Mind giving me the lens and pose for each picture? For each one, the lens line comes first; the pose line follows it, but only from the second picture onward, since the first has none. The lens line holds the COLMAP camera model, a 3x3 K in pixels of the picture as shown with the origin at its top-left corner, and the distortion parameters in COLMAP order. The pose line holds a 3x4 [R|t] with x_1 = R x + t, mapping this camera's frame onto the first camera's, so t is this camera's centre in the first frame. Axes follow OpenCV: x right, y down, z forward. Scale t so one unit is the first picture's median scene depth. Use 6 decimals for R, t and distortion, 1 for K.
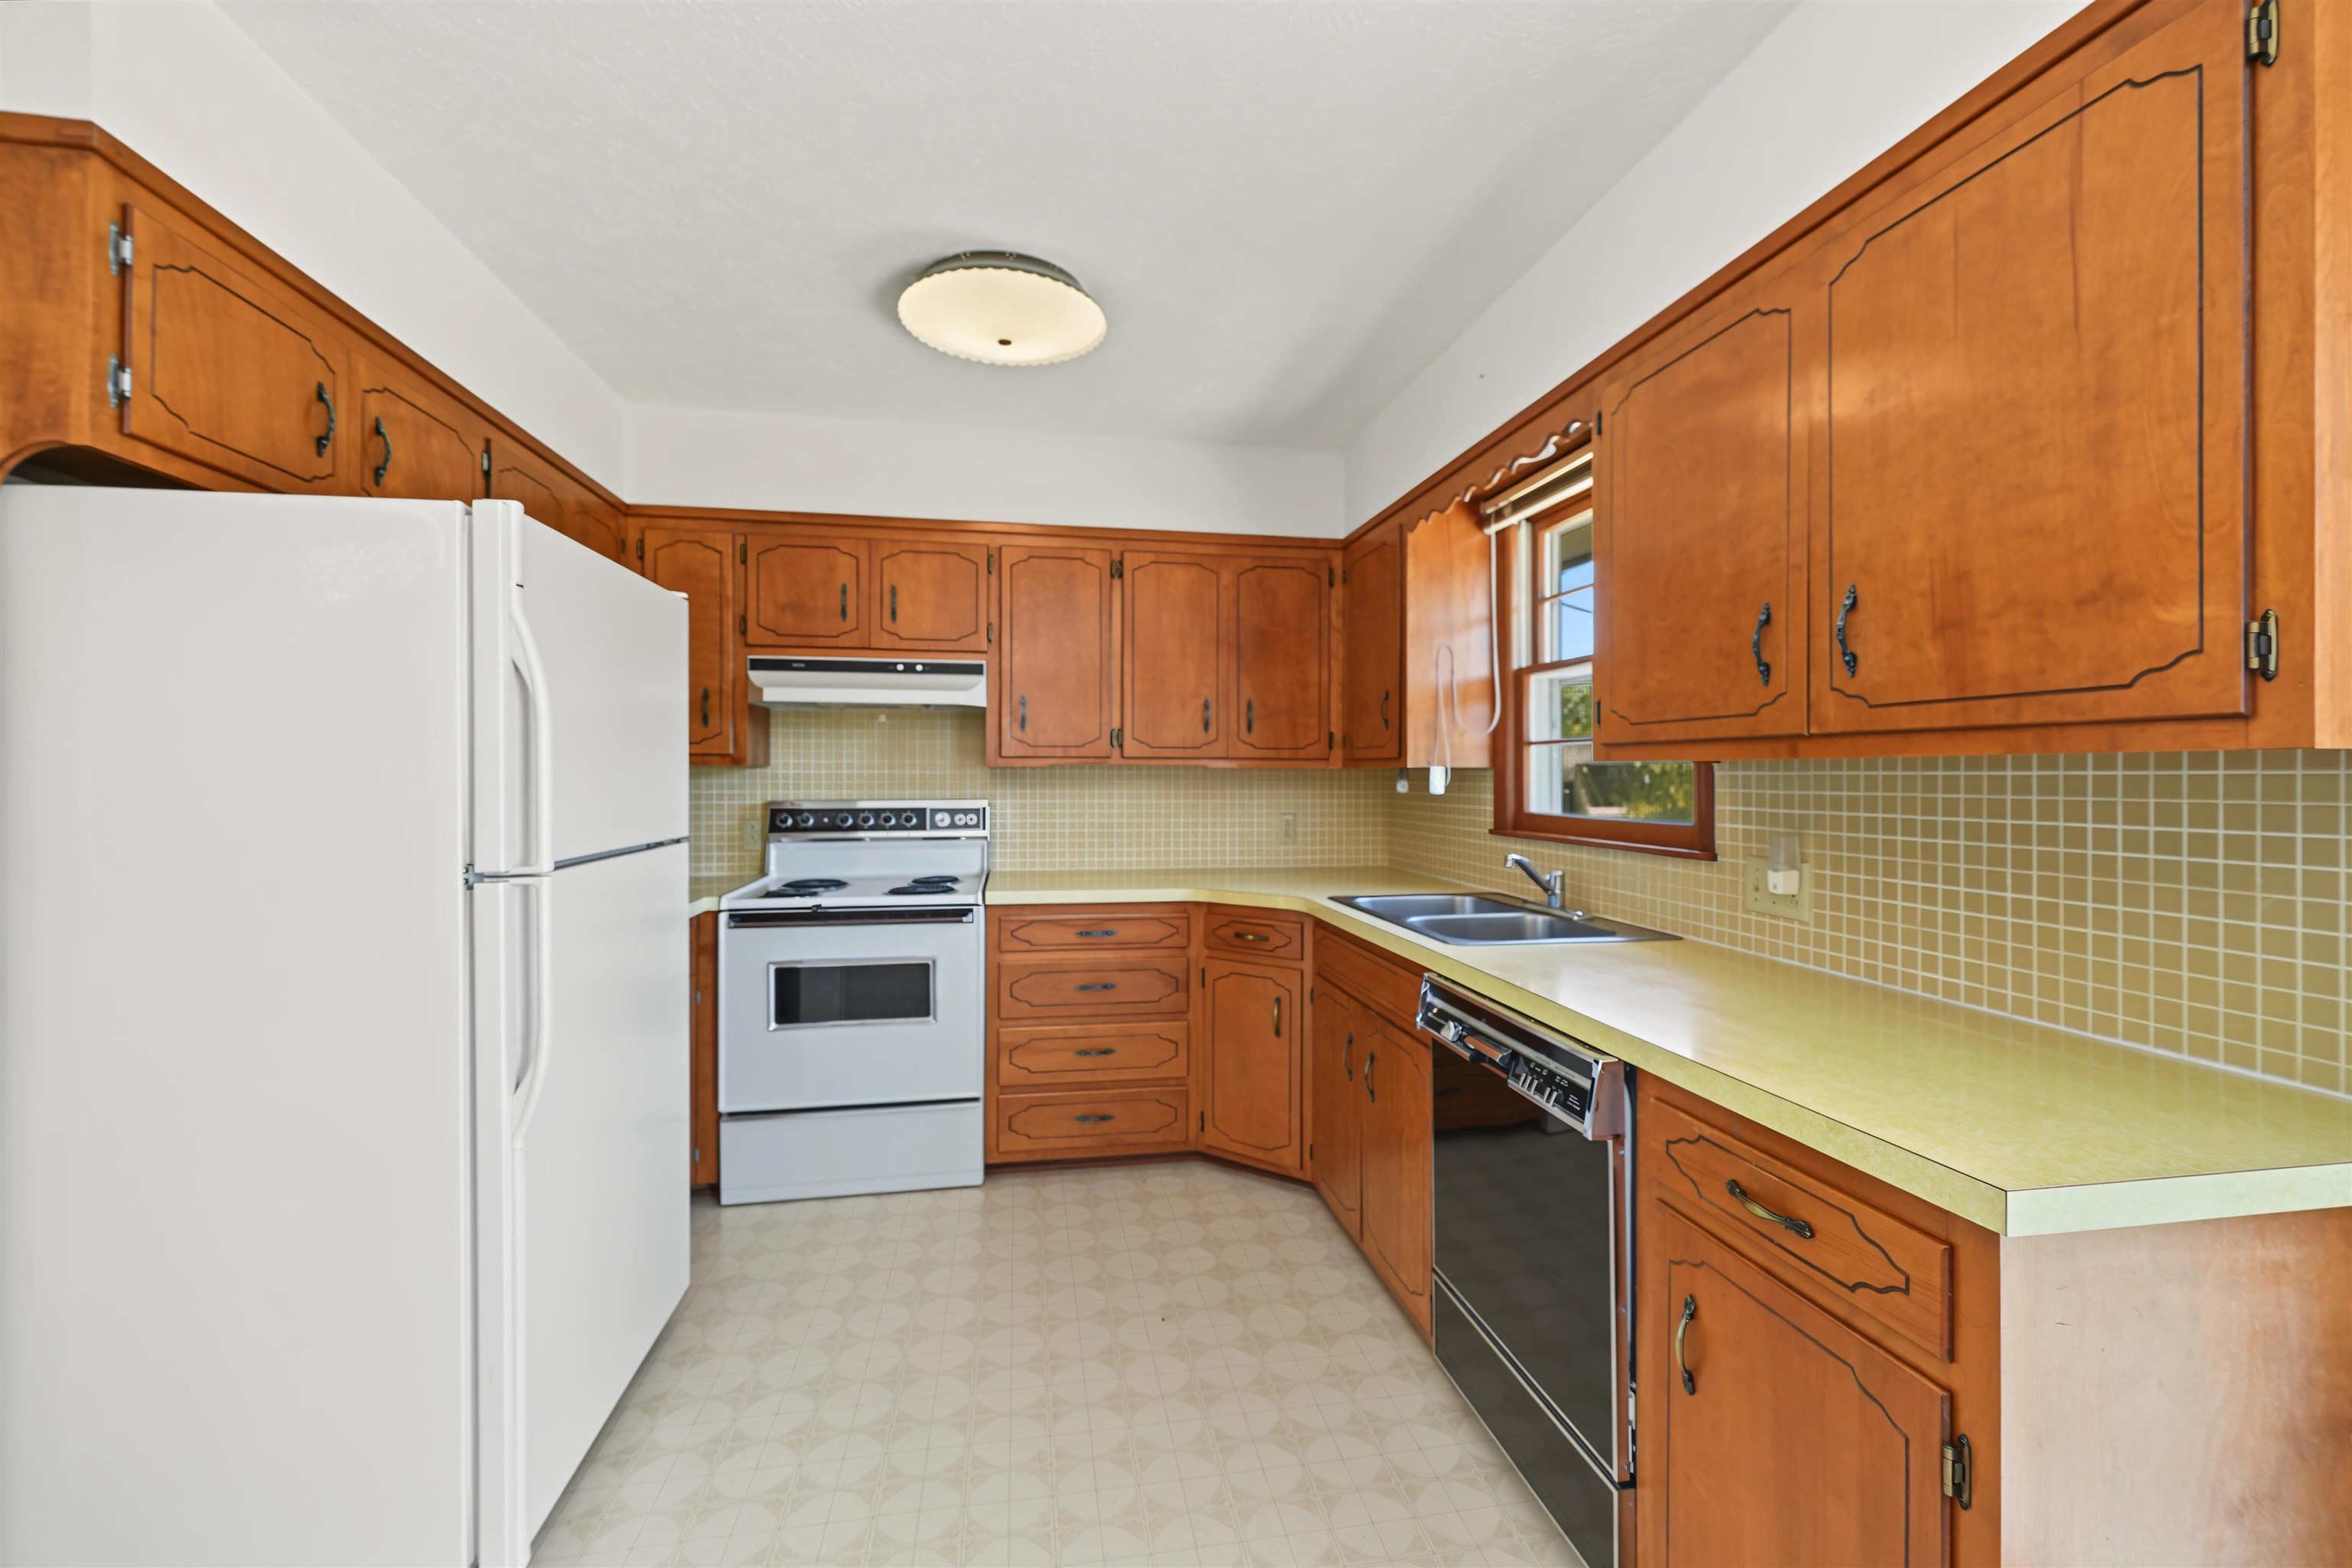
lens RADIAL K [[951.2, 0, 1198.8], [0, 951.2, 767.7], [0, 0, 1]] dist [0.000967, -0.000252]
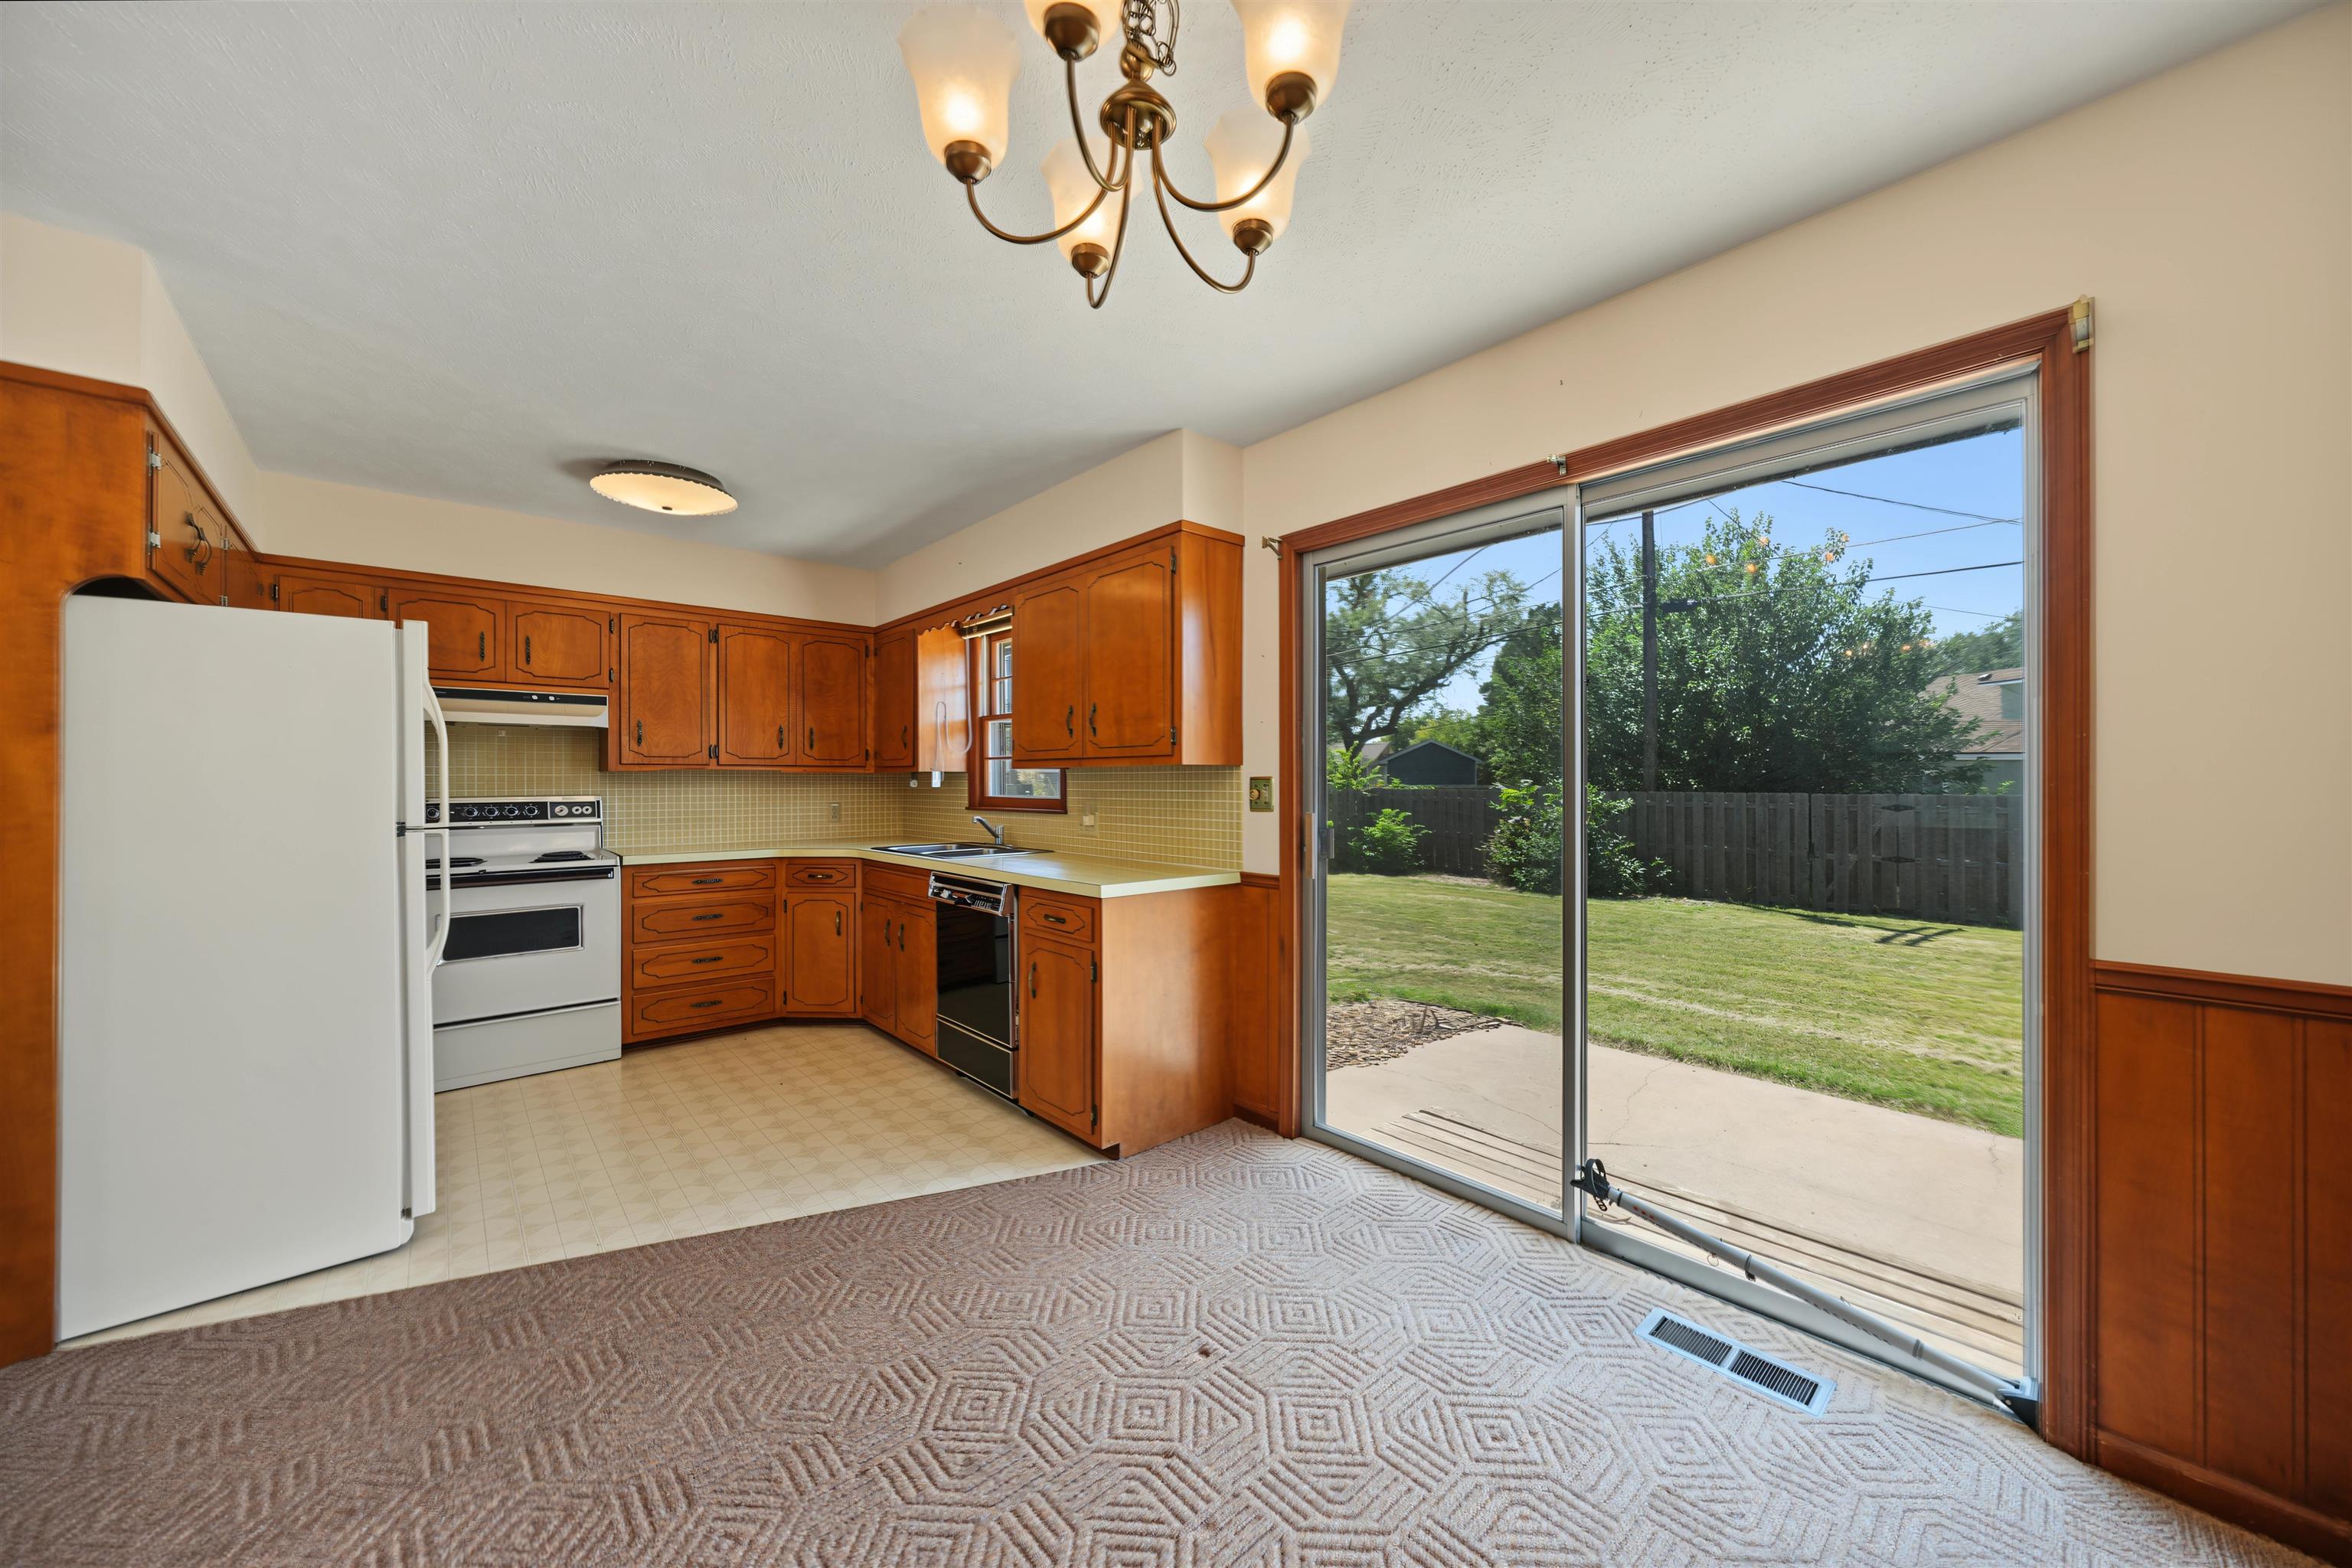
lens RADIAL K [[831.5, 0, 1185.9], [0, 831.5, 775.2], [0, 0, 1]] dist [-0.003234, 0.000157]
pose [[0.854400, -0.001029, 0.519615, -0.149709], [0.000990, 0.999999, 0.000353, 0.006231], [-0.519615, 0.000213, 0.854400, -0.540082]]
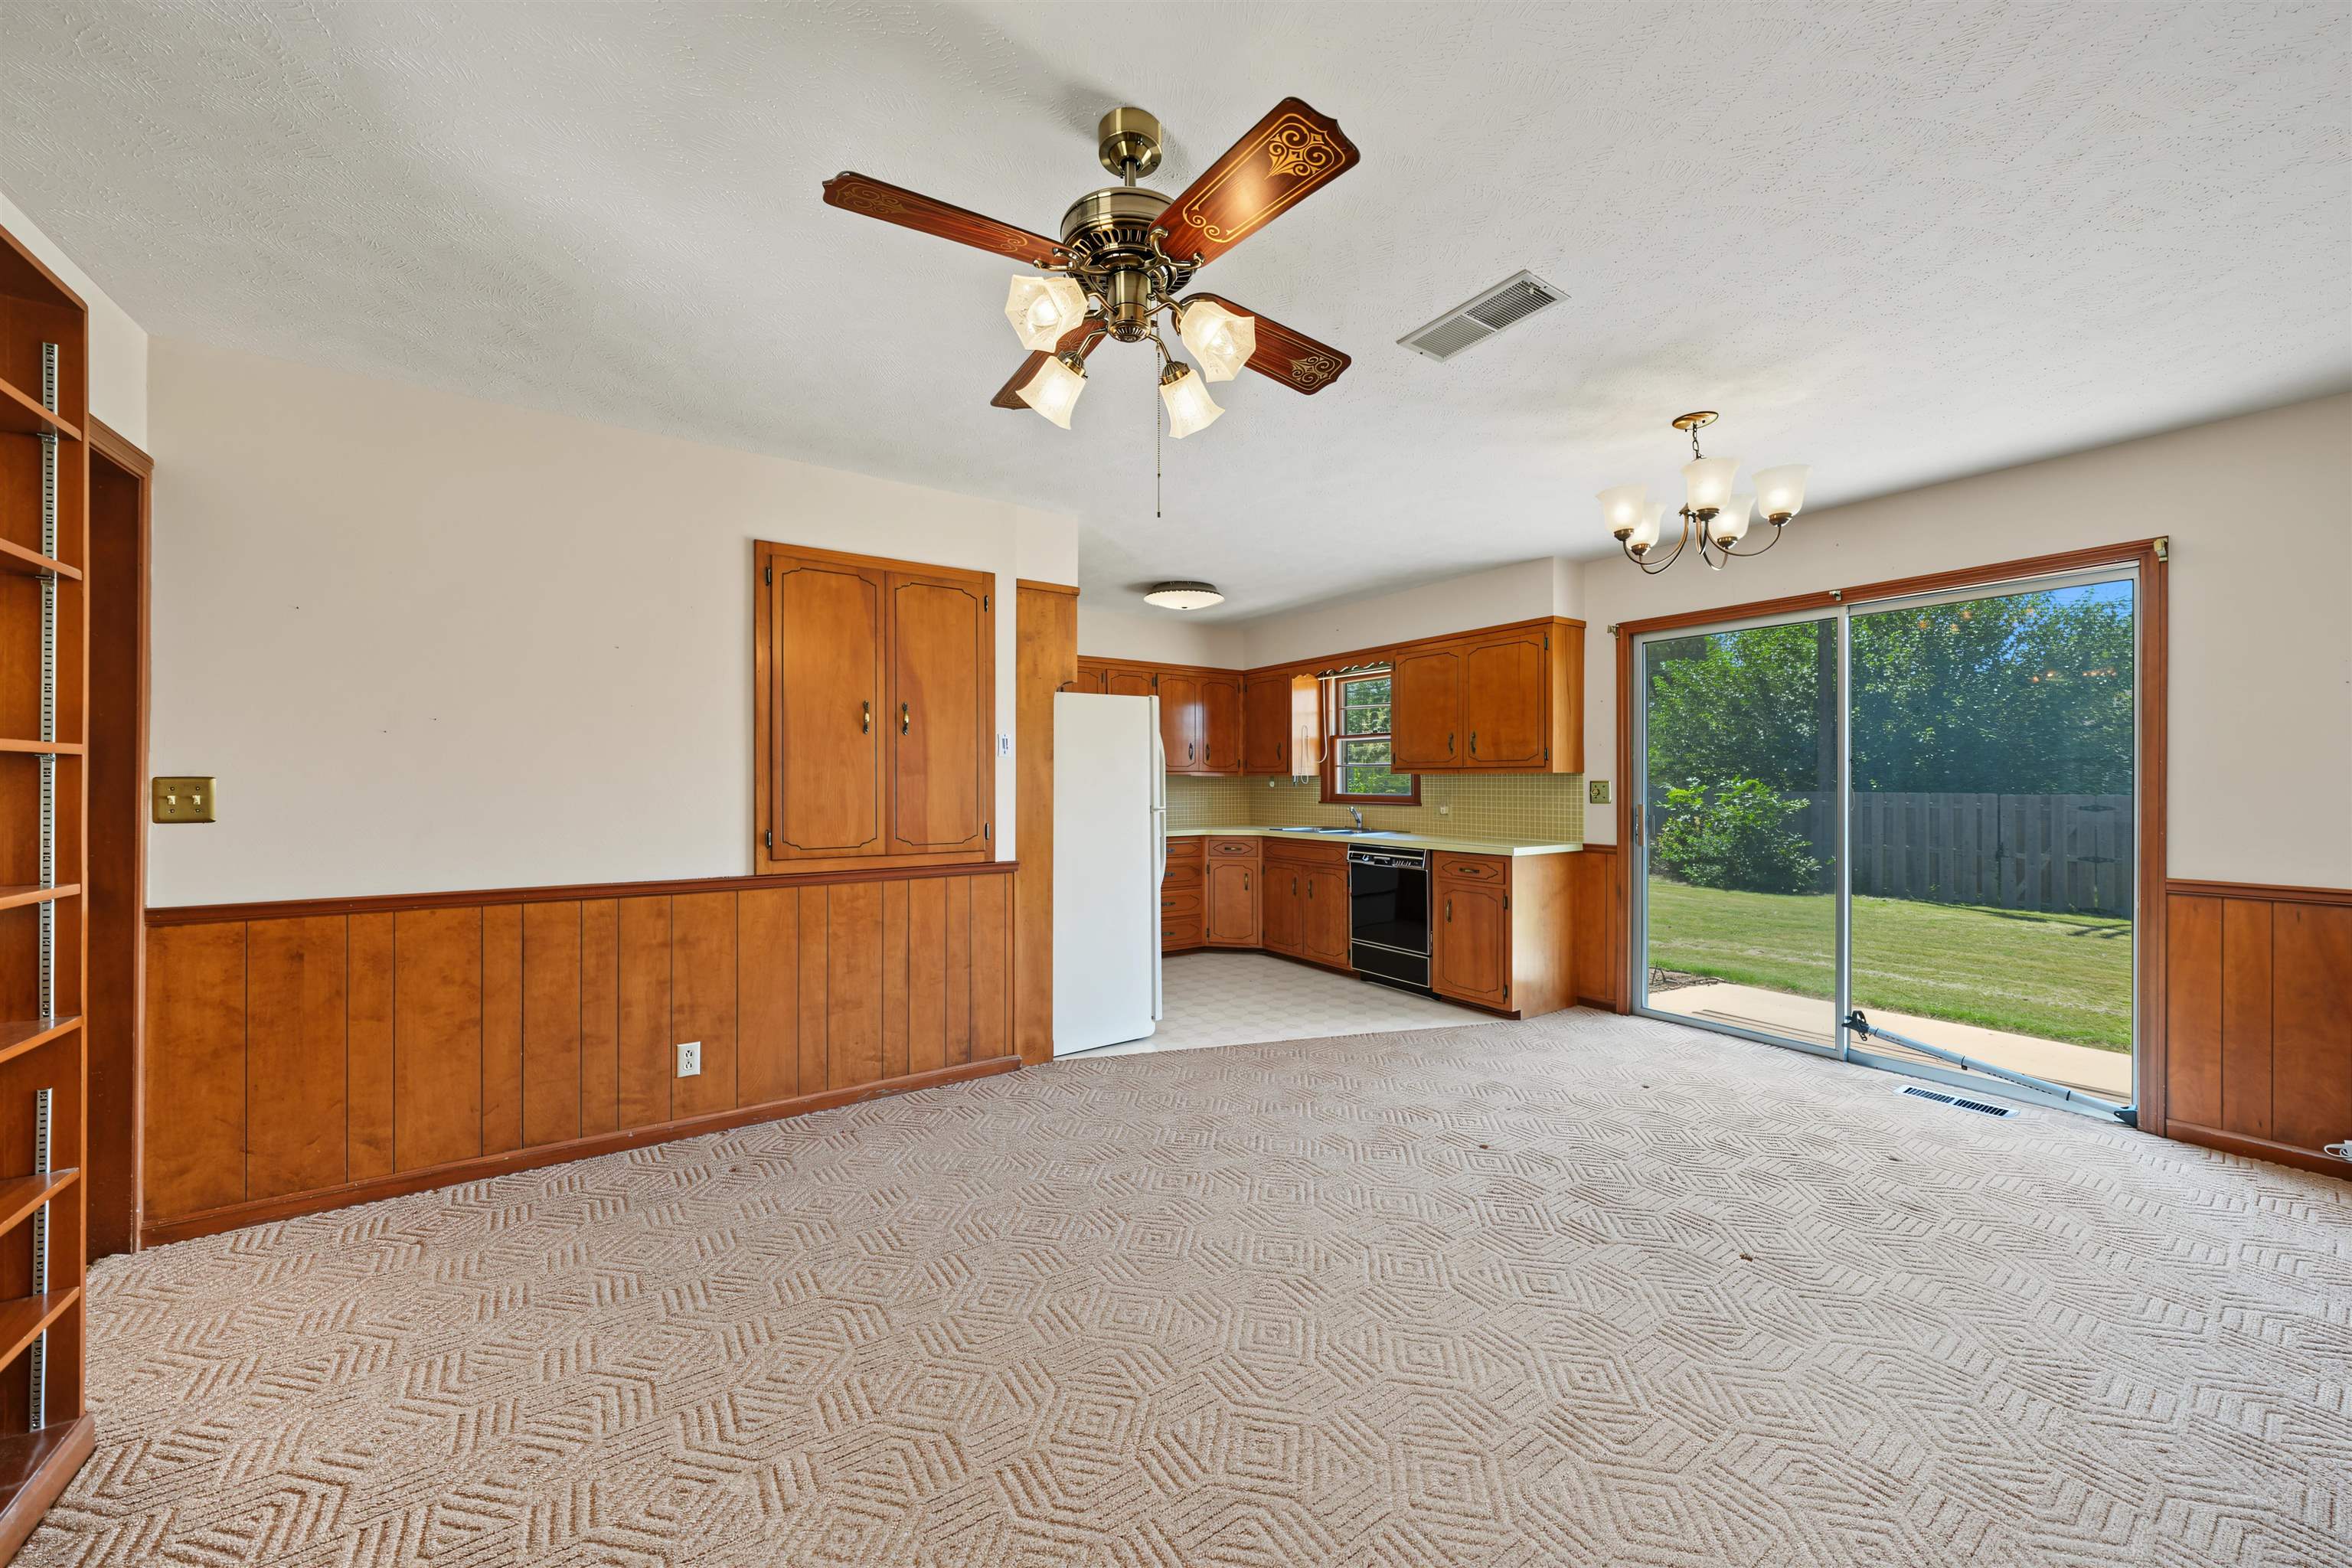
lens RADIAL K [[831.5, 0, 1189.6], [0, 831.5, 777.4], [0, 0, 1]] dist [-0.003234, 0.000157]
pose [[0.913641, -0.002513, 0.406515, -0.880732], [0.001228, 0.999993, 0.003421, -0.003717], [-0.406521, -0.002626, 0.913638, -0.826030]]
